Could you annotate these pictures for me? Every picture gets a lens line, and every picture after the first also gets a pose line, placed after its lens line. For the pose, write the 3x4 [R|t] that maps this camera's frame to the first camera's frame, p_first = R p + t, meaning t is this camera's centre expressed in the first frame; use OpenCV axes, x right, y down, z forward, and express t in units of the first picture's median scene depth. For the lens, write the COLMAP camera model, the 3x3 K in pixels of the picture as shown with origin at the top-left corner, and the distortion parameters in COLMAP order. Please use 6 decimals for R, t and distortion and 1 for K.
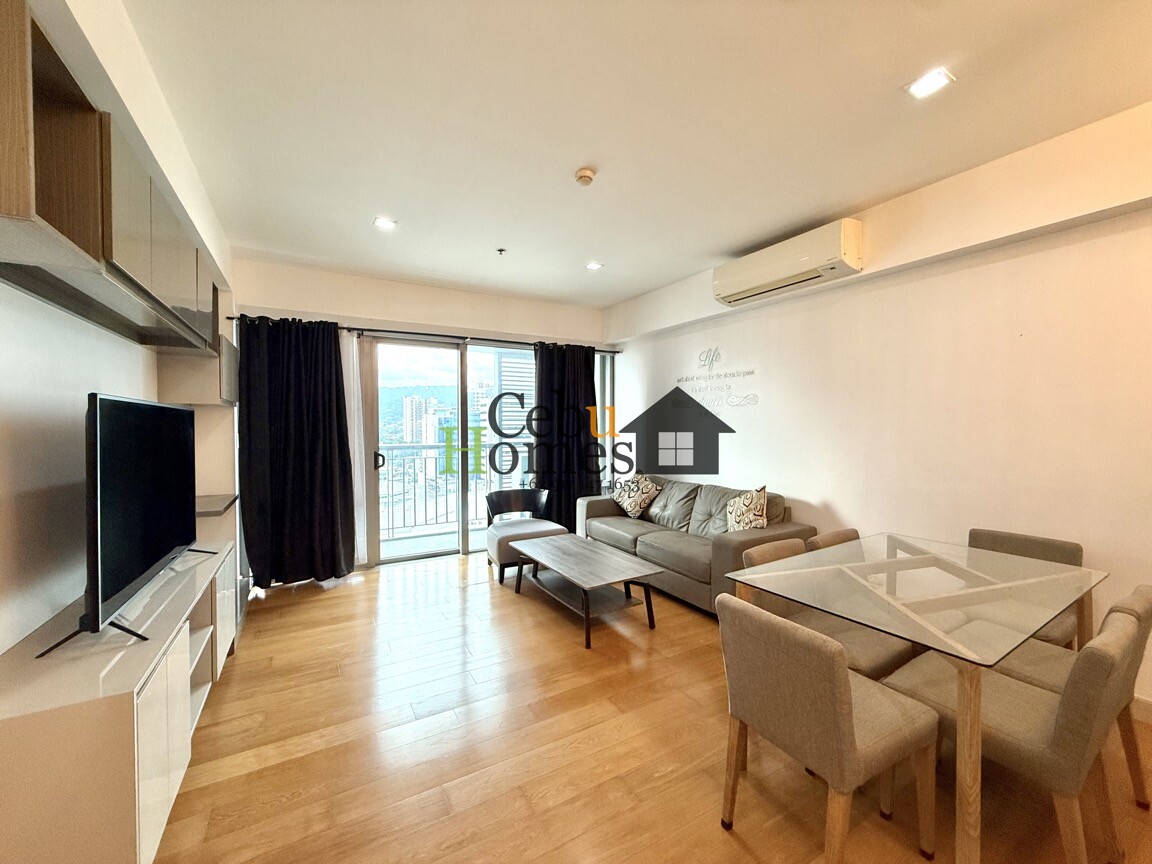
lens RADIAL K [[460.7, 0, 574.5], [0, 460.7, 434.8], [0, 0, 1]] dist [-0.000254, 0.000009]
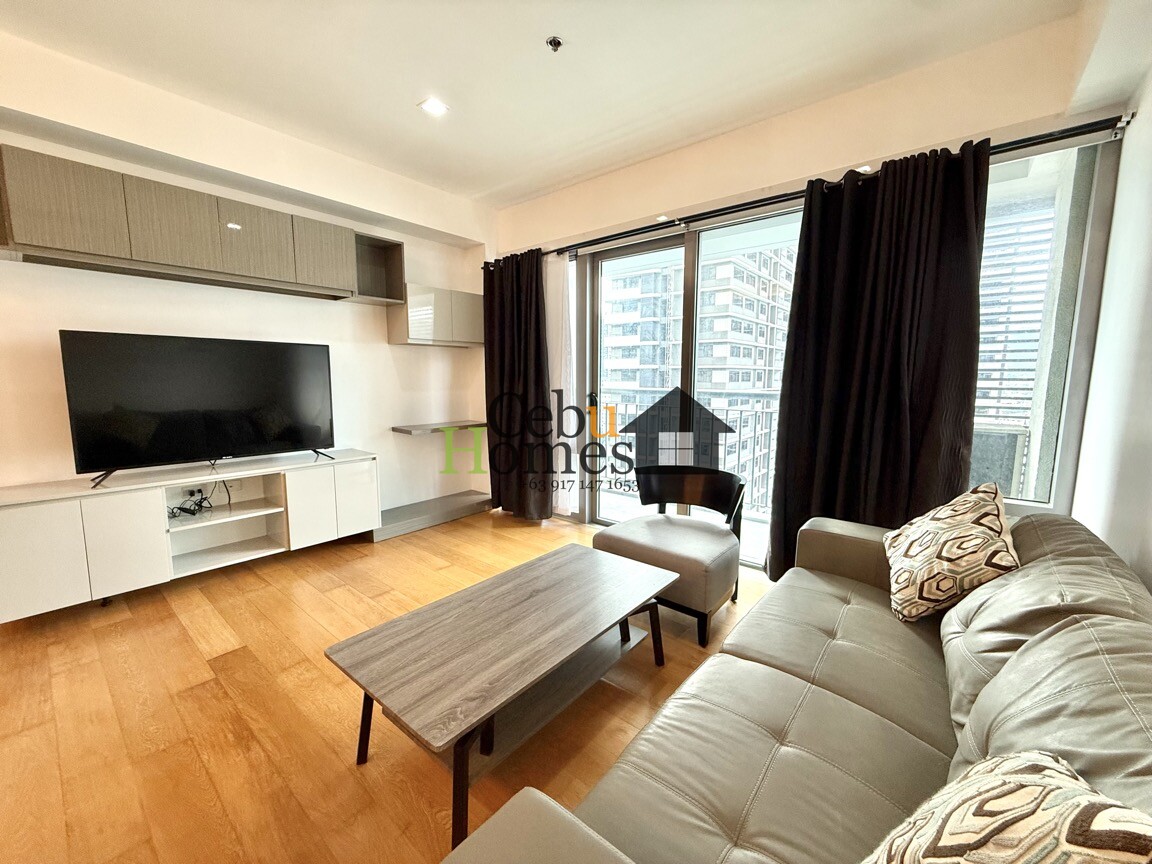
lens RADIAL K [[460.7, 0, 573.1], [0, 460.7, 431.2], [0, 0, 1]] dist [-0.000254, 0.000009]
pose [[0.344161, 0.114498, -0.931903, 0.381529], [-0.028162, 0.993349, 0.111646, 0.012317], [0.938488, -0.012180, 0.345097, 0.711133]]
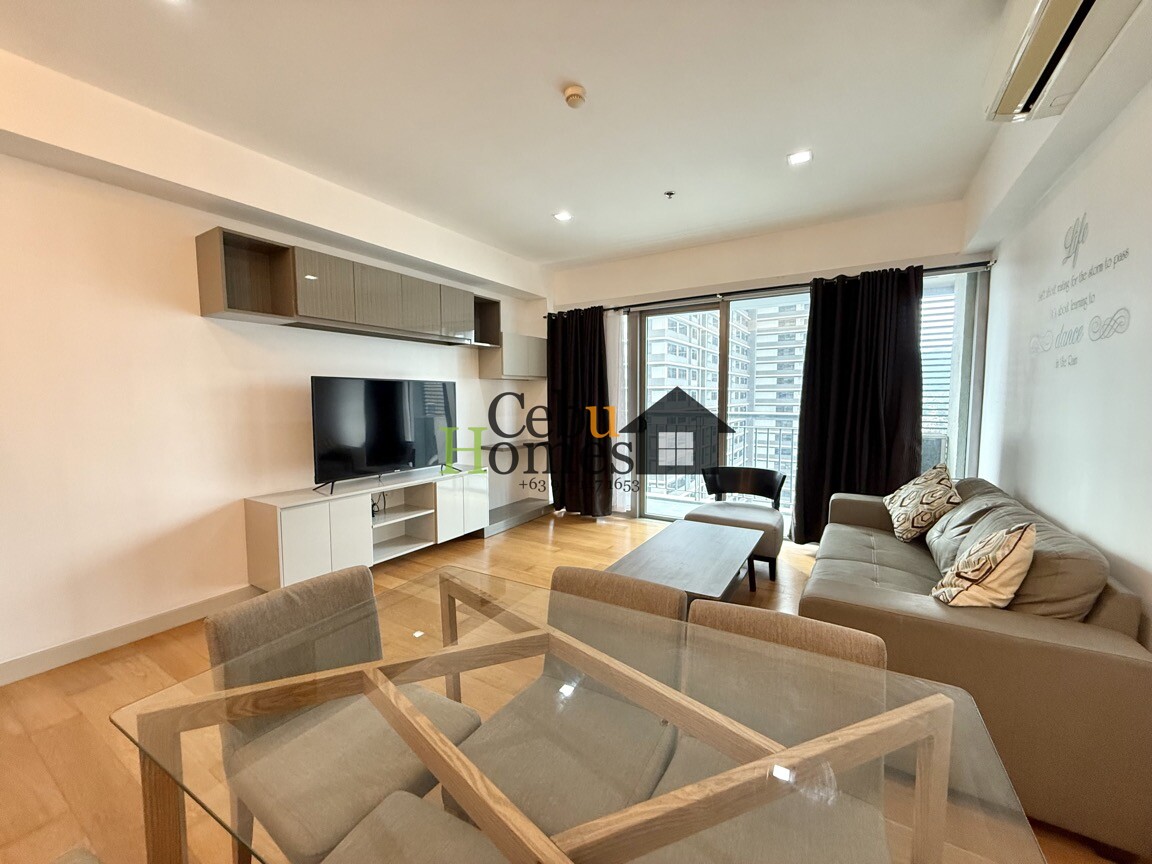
lens RADIAL K [[460.7, 0, 573.4], [0, 460.7, 431.9], [0, 0, 1]] dist [-0.000254, 0.000009]
pose [[0.469782, 0.066874, -0.880246, 0.496596], [-0.017937, 0.997644, 0.066220, 0.003930], [0.882600, -0.015320, 0.469874, 0.354508]]
